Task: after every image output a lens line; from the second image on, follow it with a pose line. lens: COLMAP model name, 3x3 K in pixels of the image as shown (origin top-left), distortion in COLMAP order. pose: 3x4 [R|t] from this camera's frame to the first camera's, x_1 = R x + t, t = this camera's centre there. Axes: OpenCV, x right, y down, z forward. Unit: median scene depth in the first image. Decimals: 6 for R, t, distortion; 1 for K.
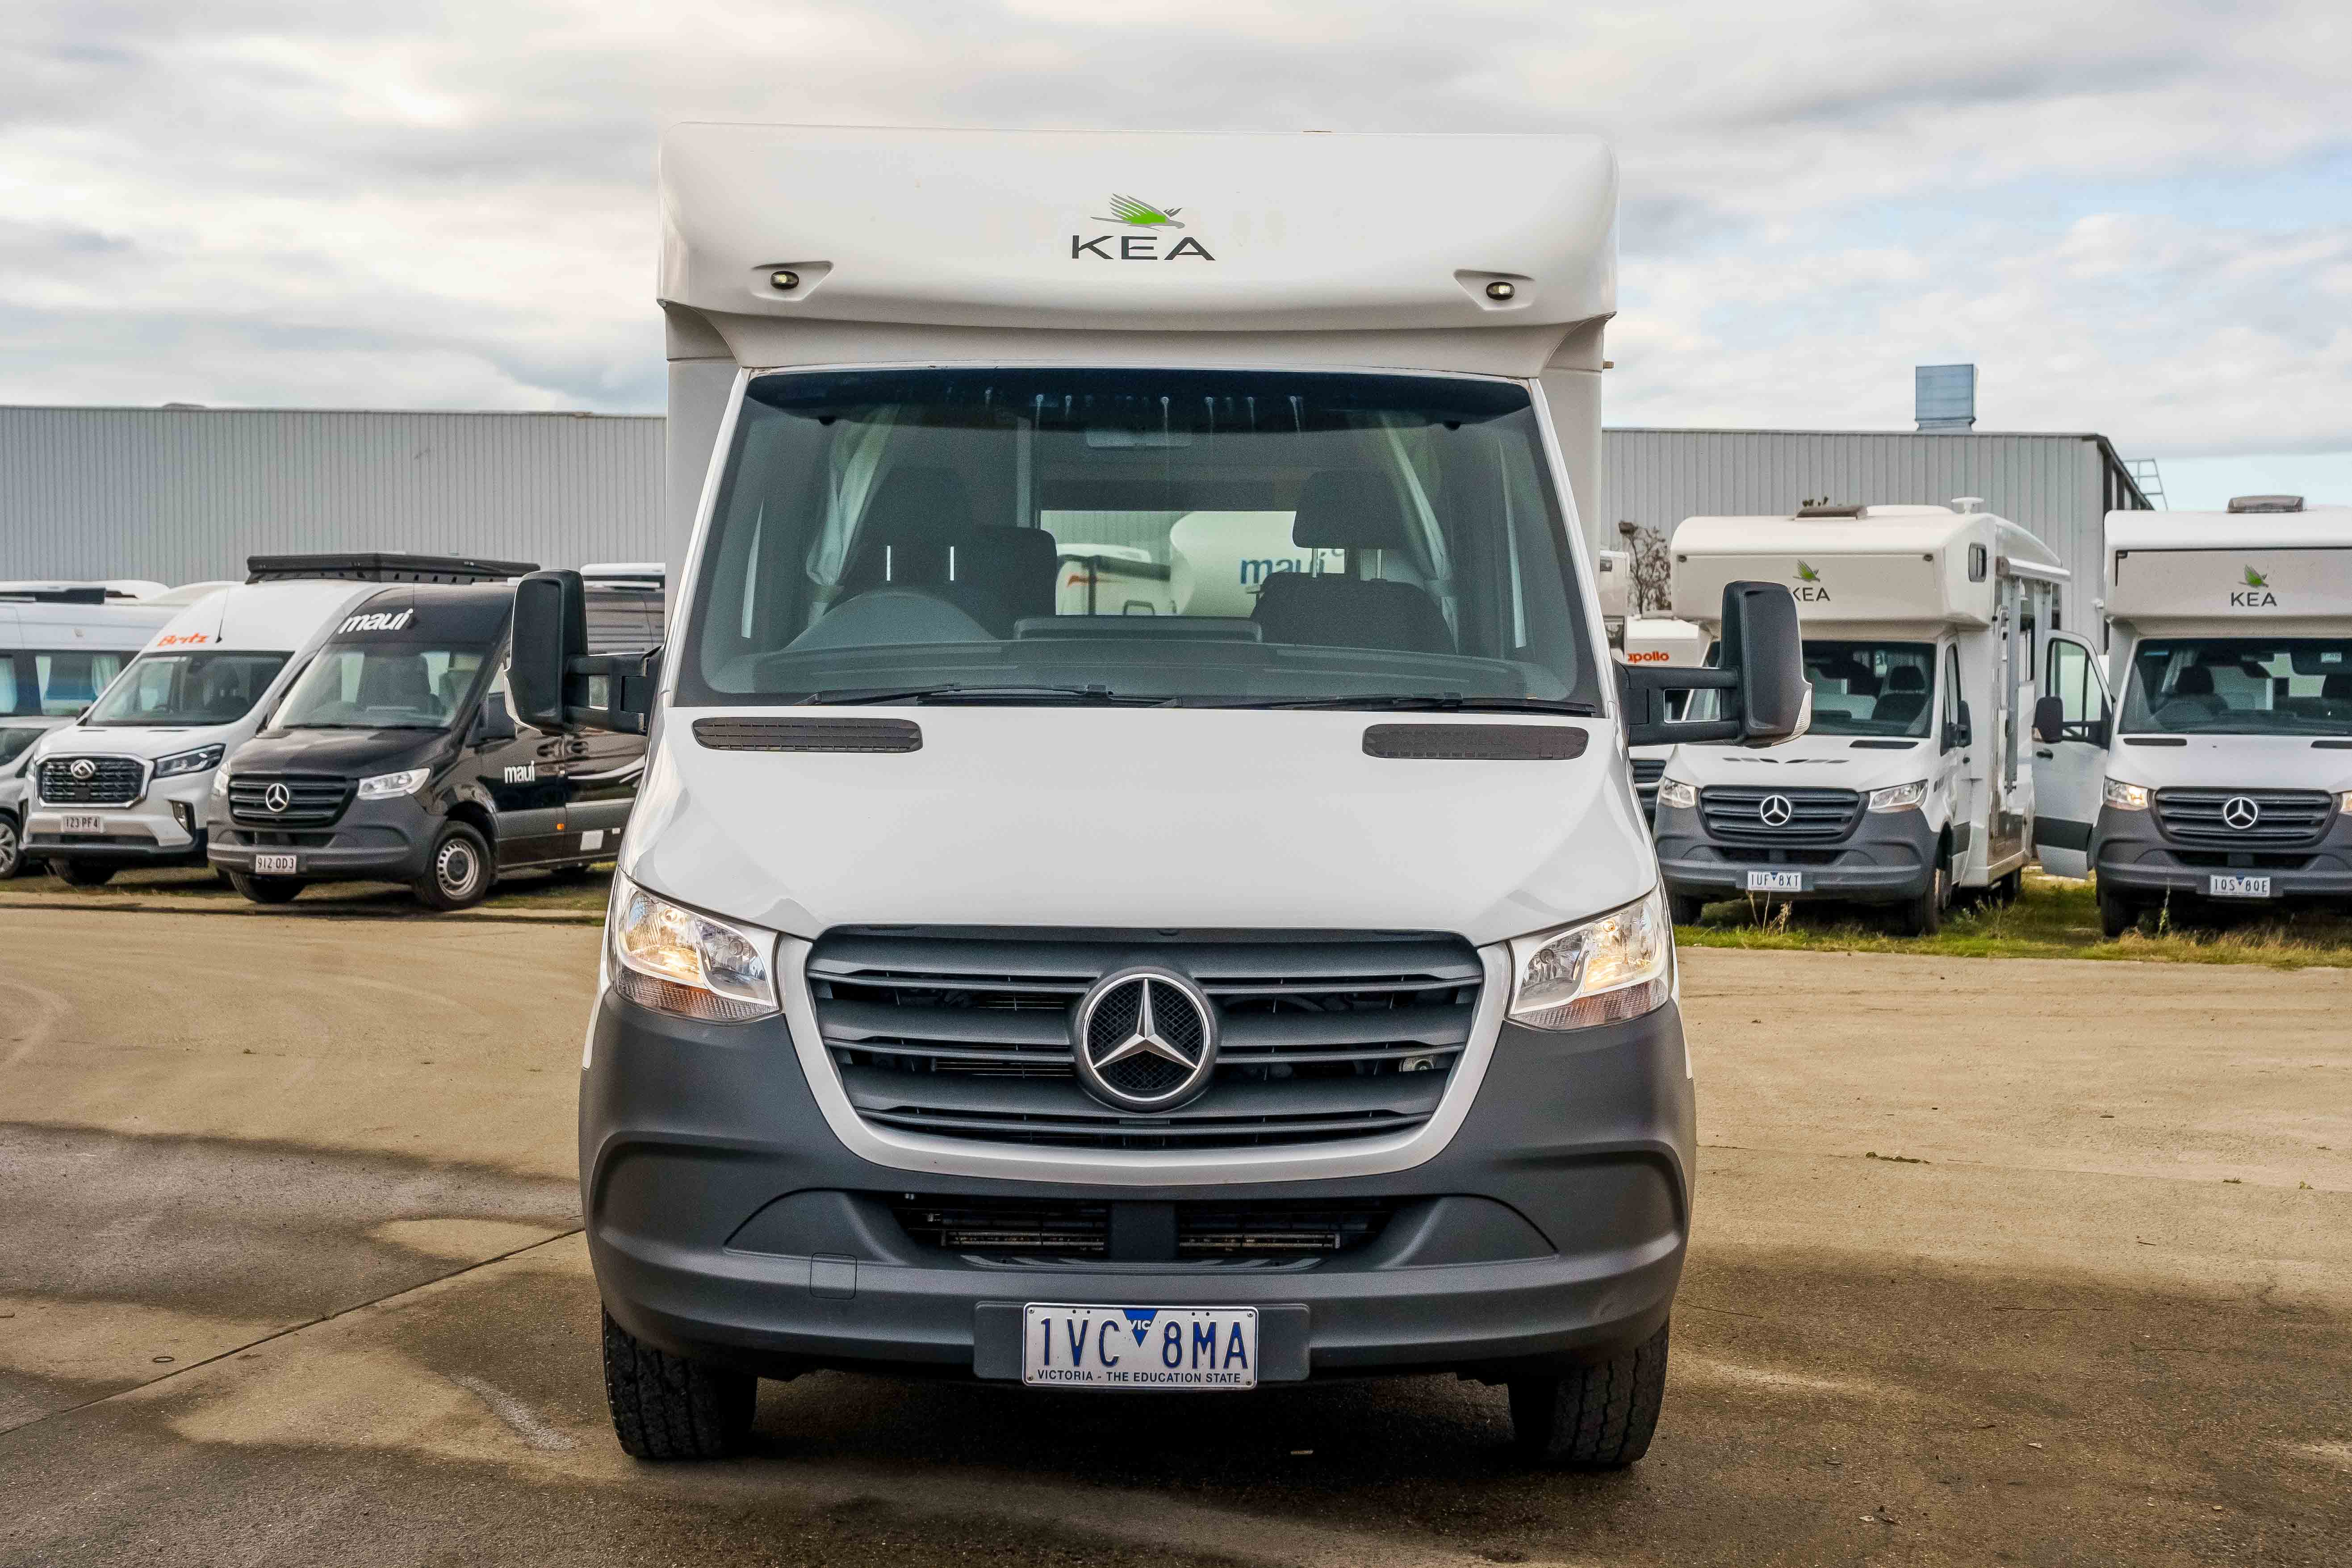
lens RADIAL K [[2785.8, 0, 1176.8], [0, 2785.8, 786.9], [0, 0, 1]] dist [-0.150124, 0.000000]
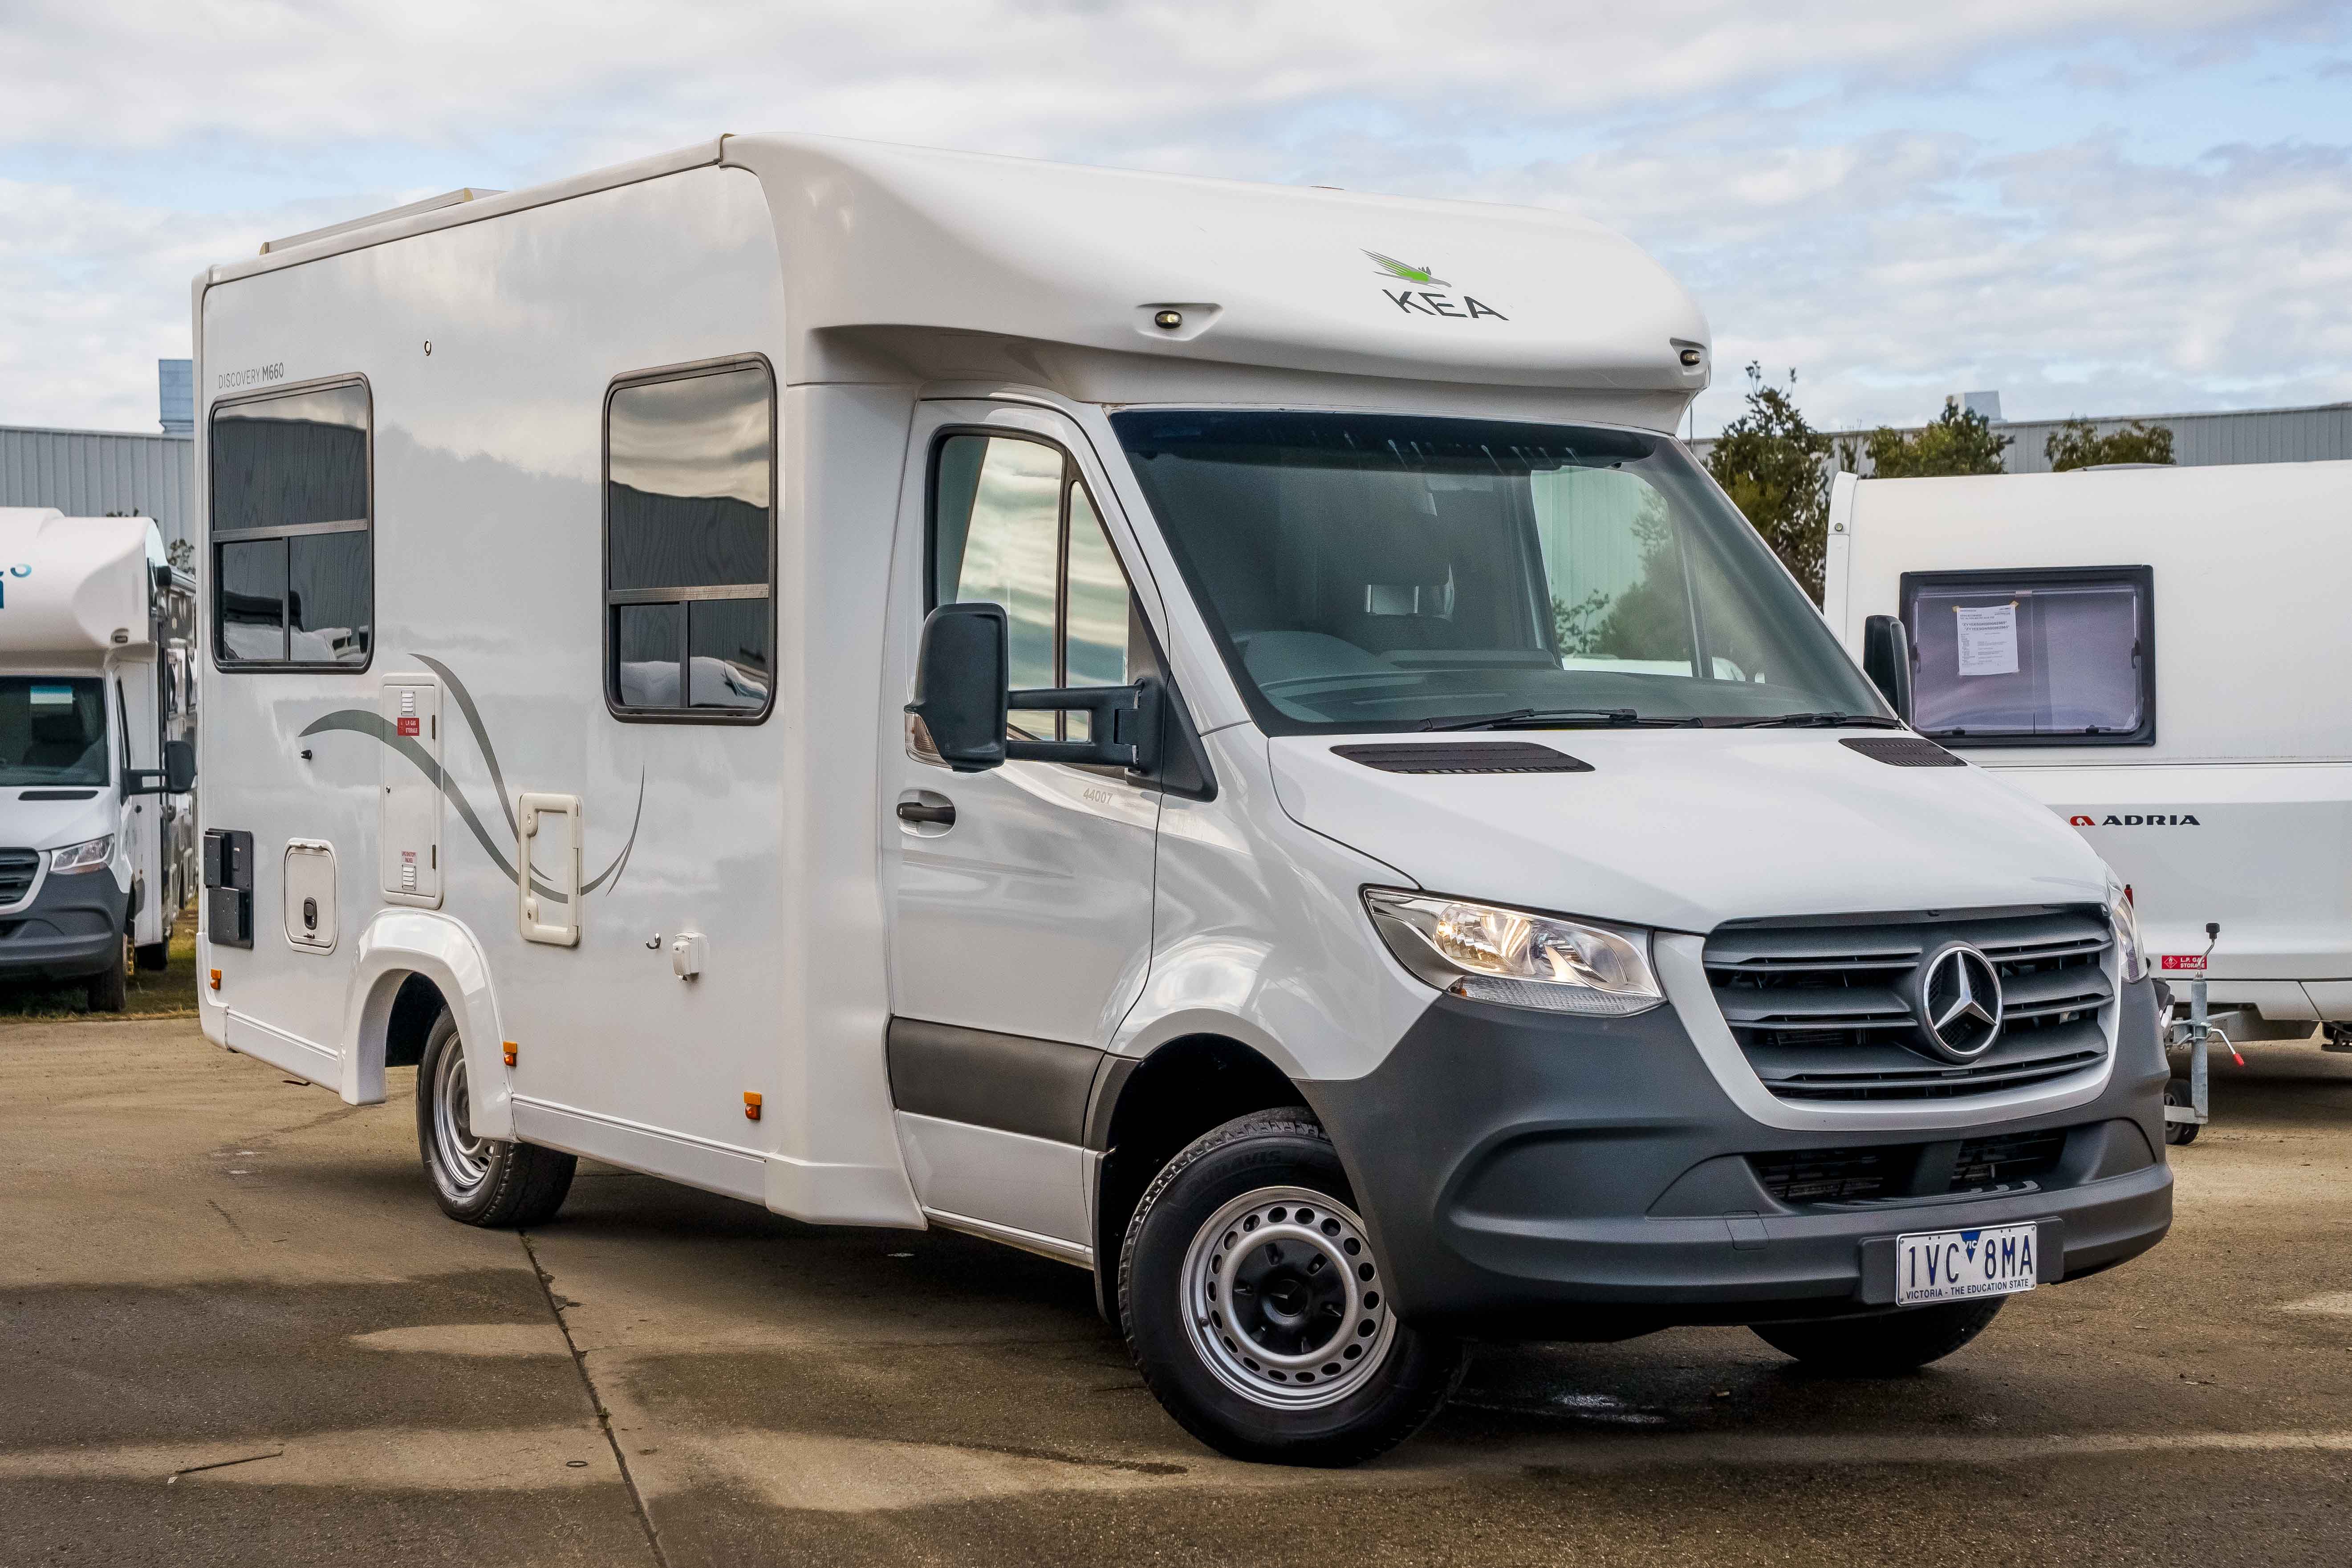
lens RADIAL K [[3112.8, 0, 1173.0], [0, 3112.8, 786.0], [0, 0, 1]] dist [-0.031300, 0.000000]
pose [[0.882988, -0.024444, 0.468758, -0.928181], [0.031922, 0.999458, -0.008012, -0.002317], [-0.468308, 0.022038, 0.883290, -0.017930]]
